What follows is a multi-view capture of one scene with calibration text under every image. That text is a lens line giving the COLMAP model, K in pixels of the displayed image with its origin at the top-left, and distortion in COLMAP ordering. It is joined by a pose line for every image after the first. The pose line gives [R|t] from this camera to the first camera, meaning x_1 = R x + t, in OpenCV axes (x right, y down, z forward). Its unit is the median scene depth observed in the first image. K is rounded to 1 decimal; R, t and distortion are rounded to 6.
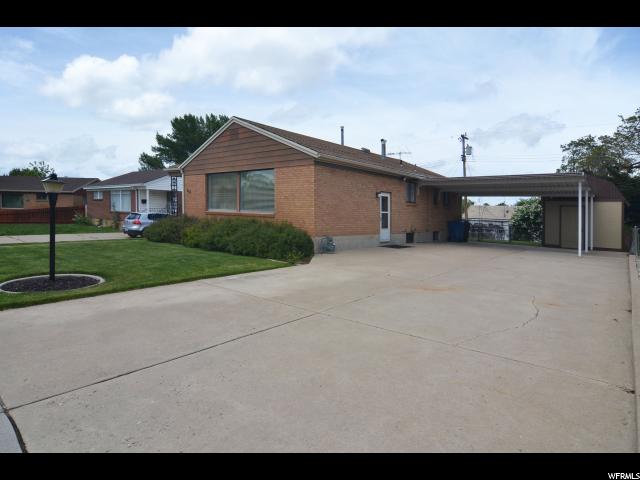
lens RADIAL K [[357.0, 0, 320.2], [0, 357.0, 238.8], [0, 0, 1]] dist [-0.003823, -0.010172]
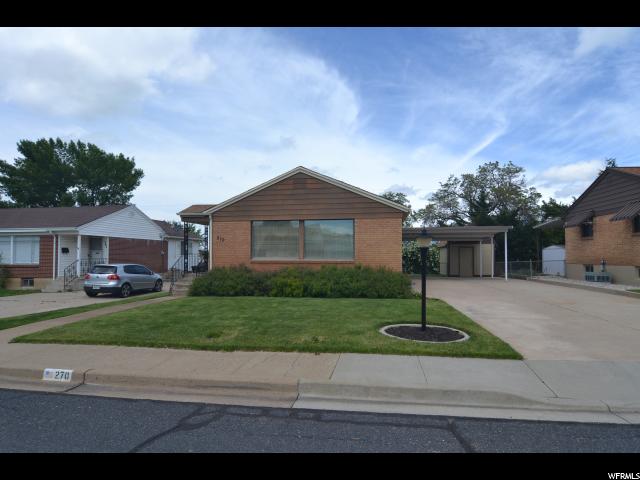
lens RADIAL K [[357.0, 0, 324.0], [0, 357.0, 261.9], [0, 0, 1]] dist [-0.003823, -0.010172]
pose [[0.852095, -0.038090, 0.521999, -0.522822], [0.065139, 0.997312, -0.033558, -0.022479], [-0.519317, 0.062597, 0.852286, 0.075710]]
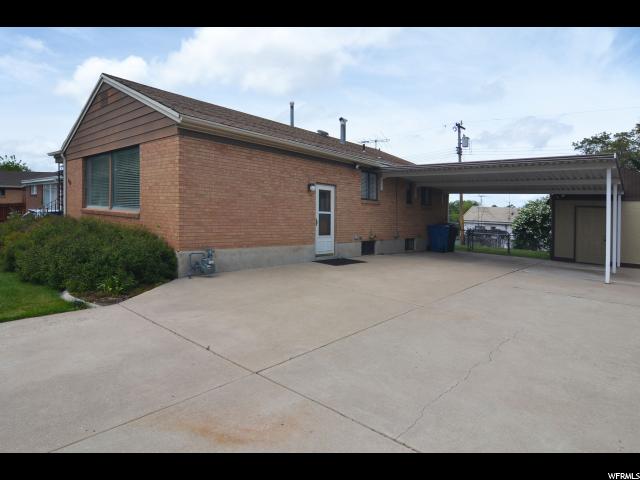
lens RADIAL K [[357.0, 0, 315.3], [0, 357.0, 235.8], [0, 0, 1]] dist [-0.003823, -0.010172]
pose [[0.999506, 0.011979, -0.029065, 0.144846], [-0.012251, 0.999883, -0.009175, -0.016713], [0.028951, 0.009527, 0.999535, 0.230409]]
